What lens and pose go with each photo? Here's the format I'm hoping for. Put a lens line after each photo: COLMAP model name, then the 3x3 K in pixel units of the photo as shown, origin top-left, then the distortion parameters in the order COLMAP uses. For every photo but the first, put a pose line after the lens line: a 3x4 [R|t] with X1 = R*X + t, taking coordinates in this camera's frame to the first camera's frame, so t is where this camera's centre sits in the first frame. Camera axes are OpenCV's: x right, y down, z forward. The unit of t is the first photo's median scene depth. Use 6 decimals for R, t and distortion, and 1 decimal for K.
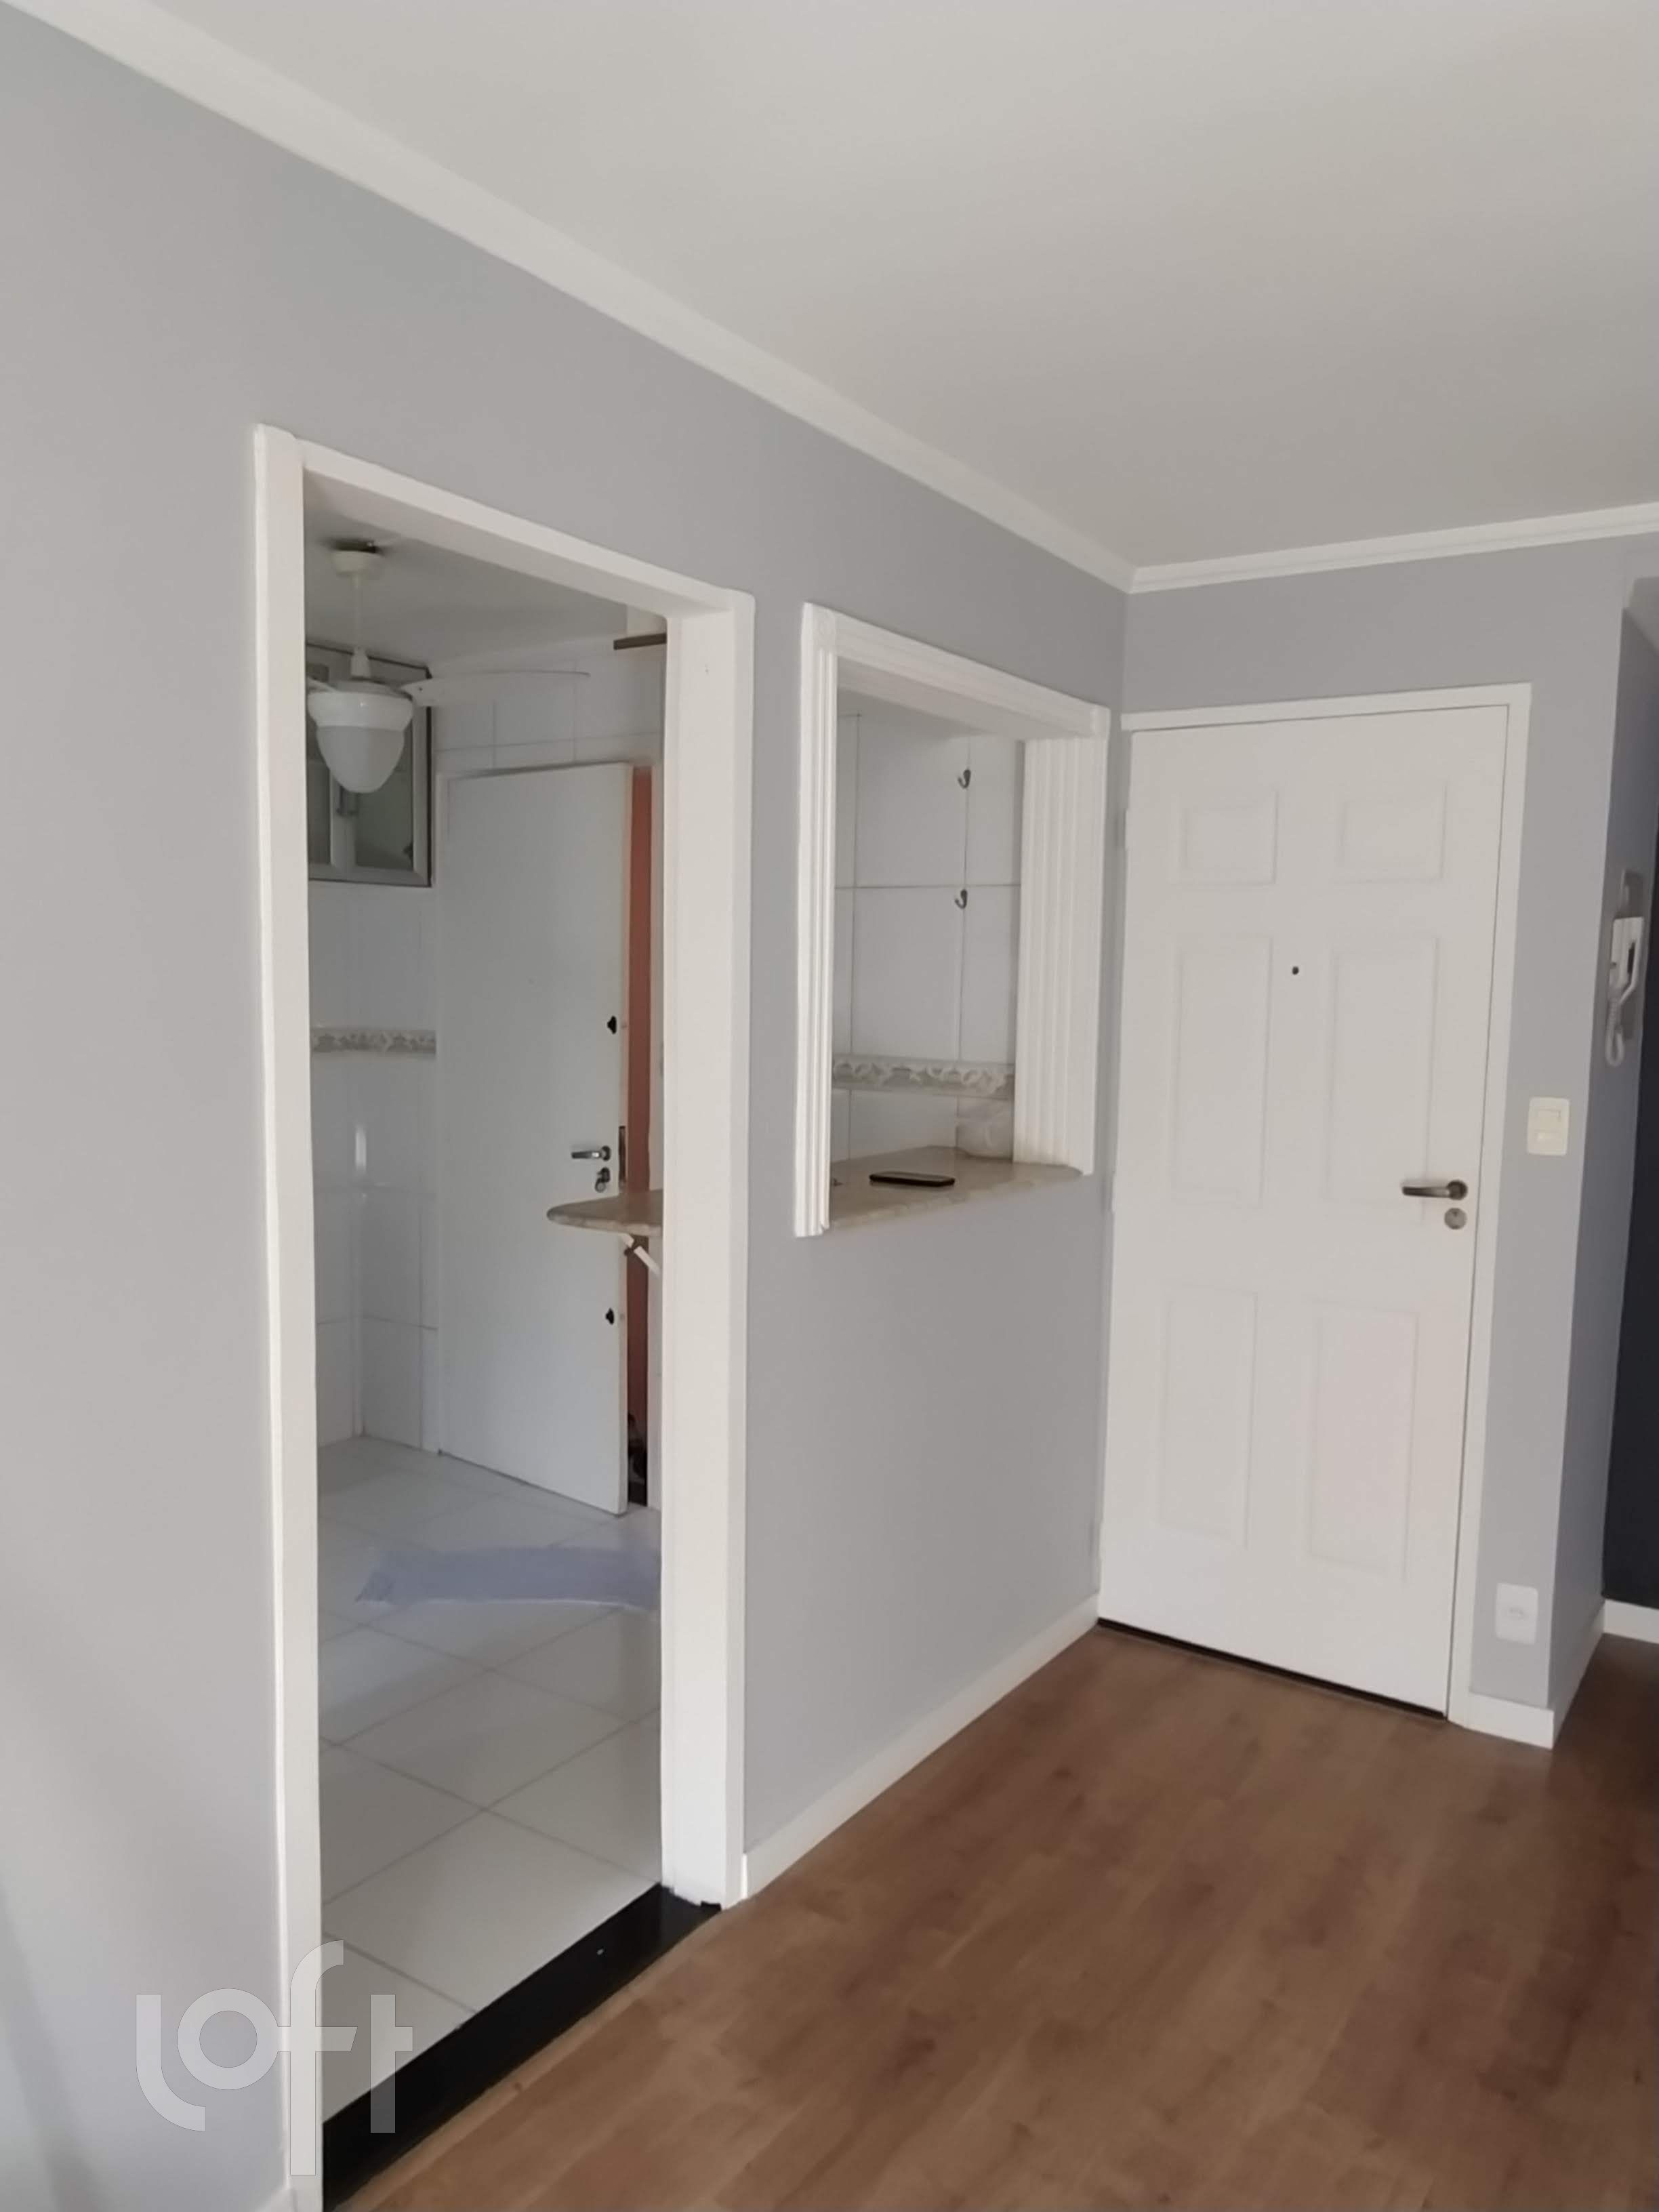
lens RADIAL K [[1601.8, 0, 830.1], [0, 1601.8, 1130.3], [0, 0, 1]] dist [-0.008345, 0.005022]
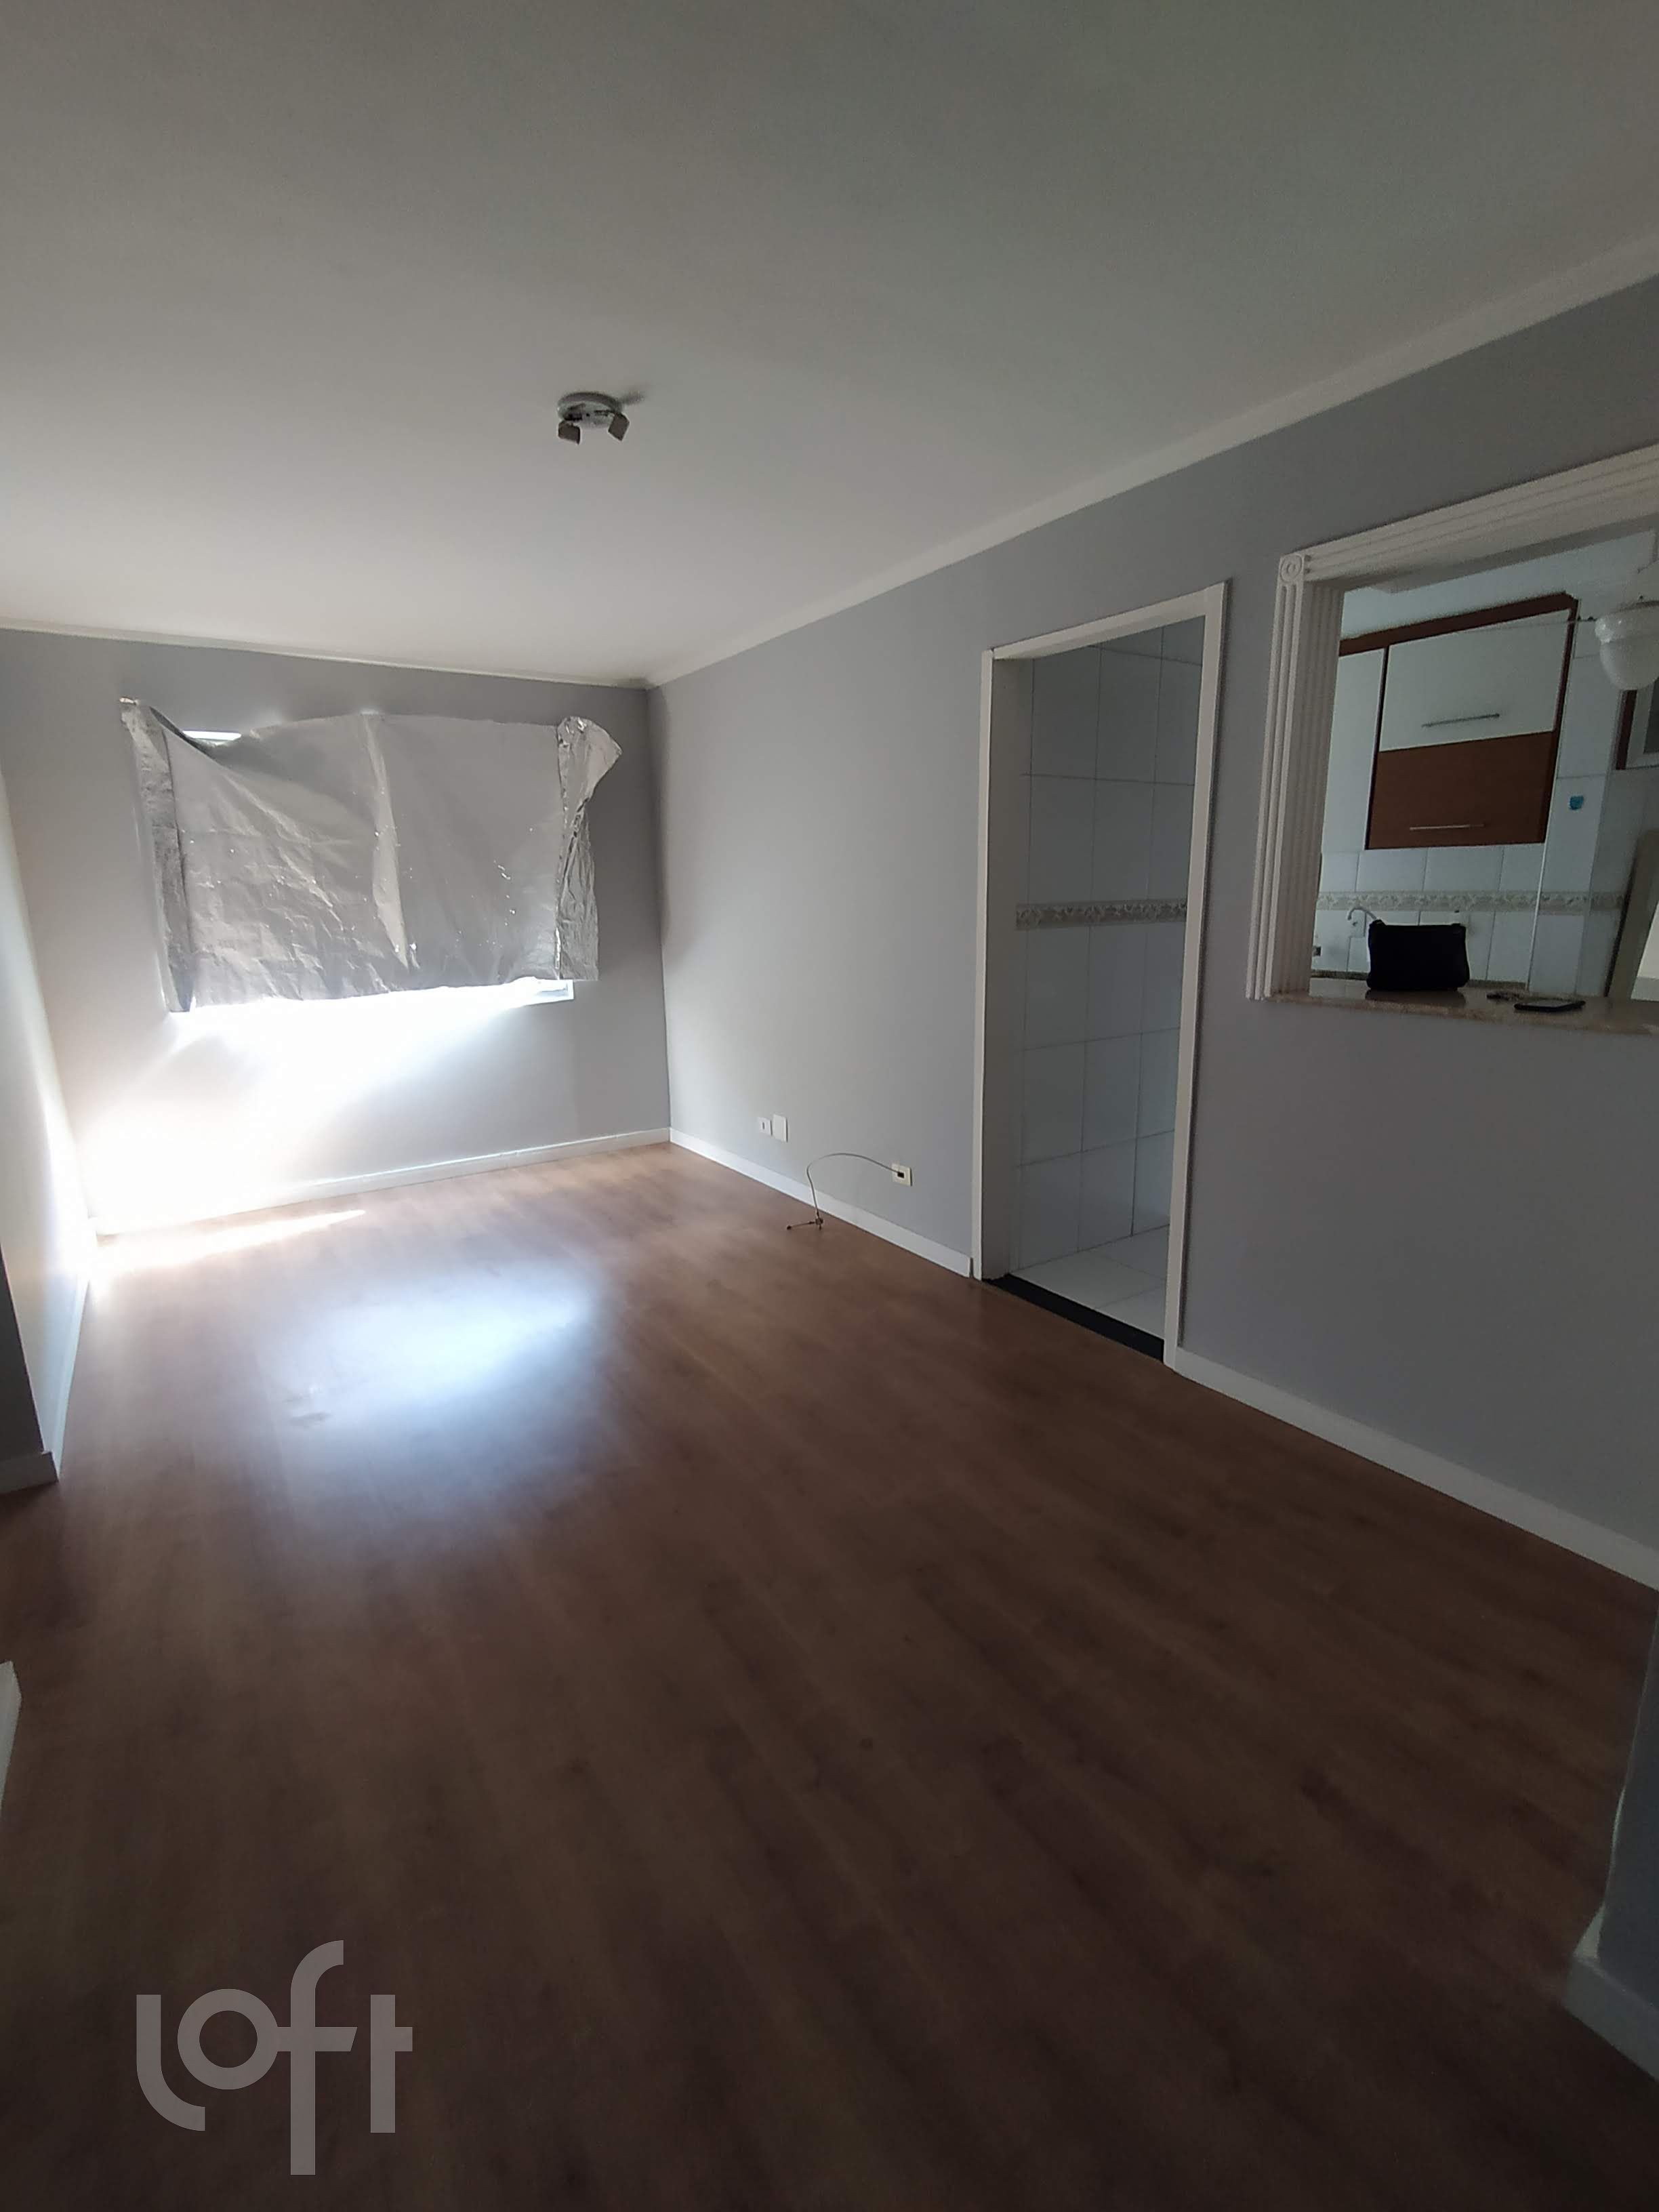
lens RADIAL K [[998.4, 0, 834.4], [0, 998.4, 1118.4], [0, 0, 1]] dist [-0.005518, 0.002862]
pose [[-0.379115, 0.193404, -0.904913, 0.820789], [-0.083347, 0.966802, 0.241550, -0.015669], [0.921588, 0.166997, -0.350410, 0.795466]]
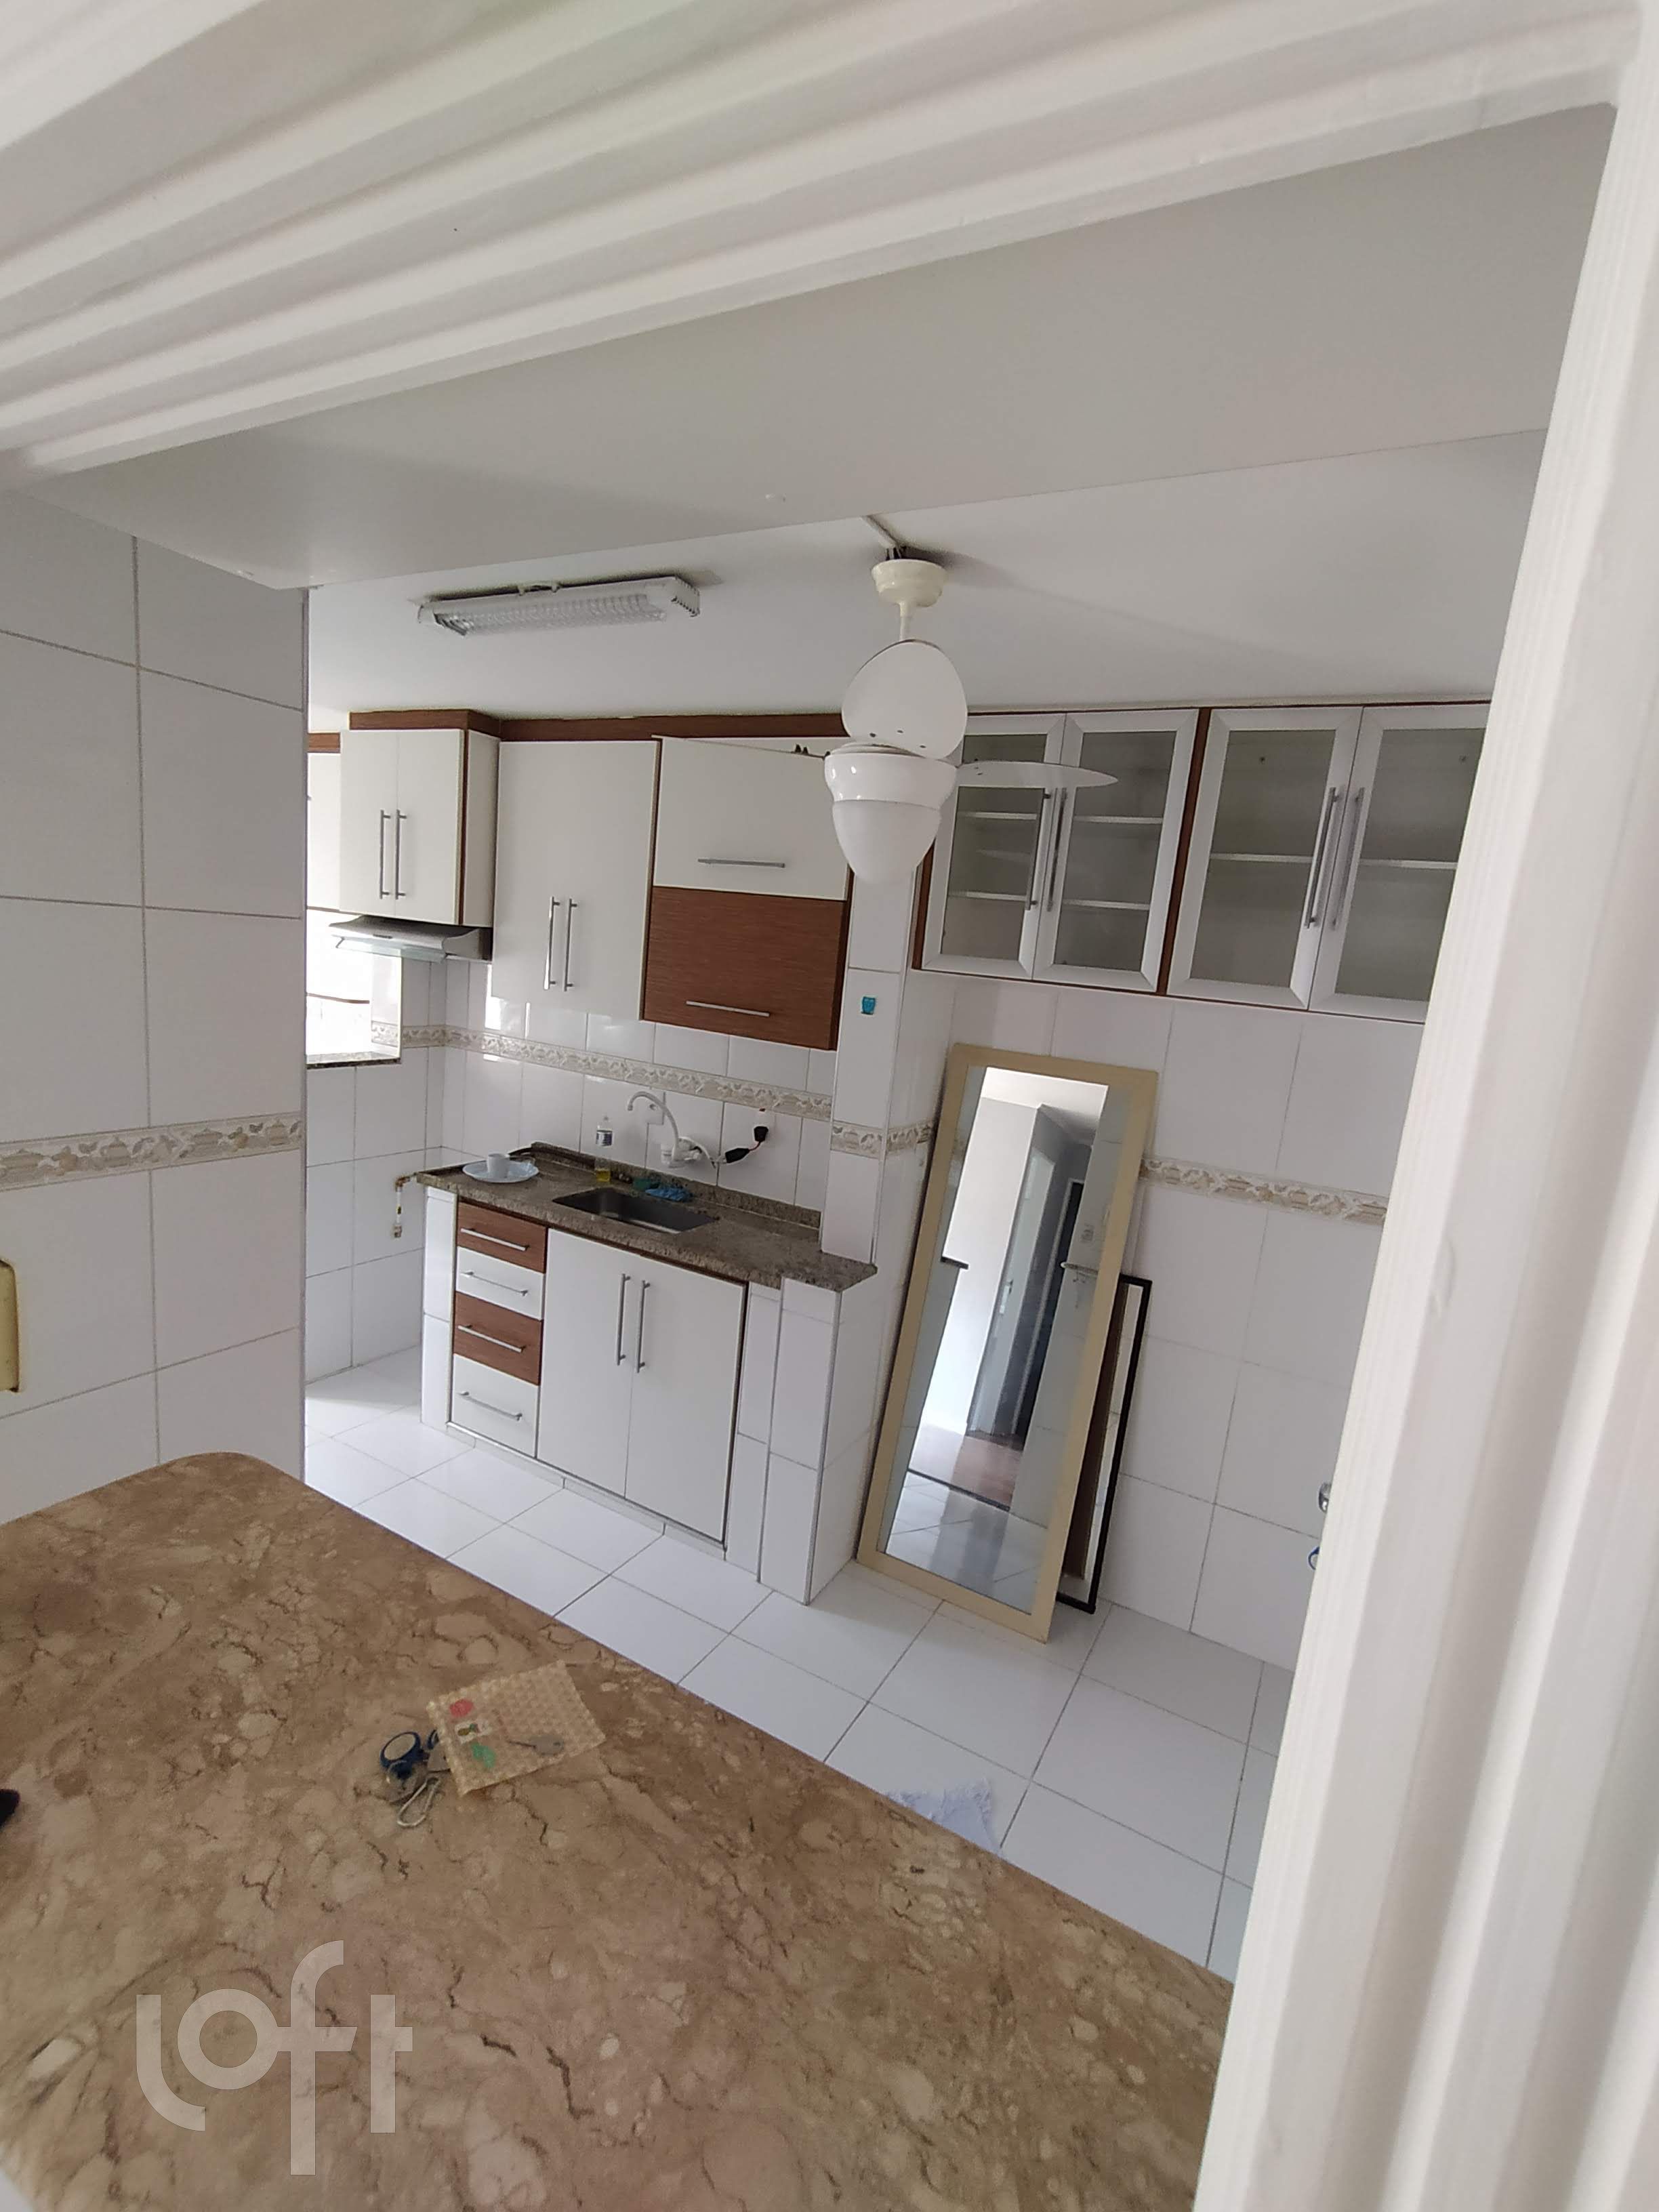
lens RADIAL K [[998.4, 0, 848.1], [0, 998.4, 1112.1], [0, 0, 1]] dist [-0.005518, 0.002862]
pose [[0.096530, 0.152150, -0.983632, 0.219821], [-0.197426, 0.971538, 0.130905, -0.177826], [0.975554, 0.181558, 0.123821, 1.014284]]
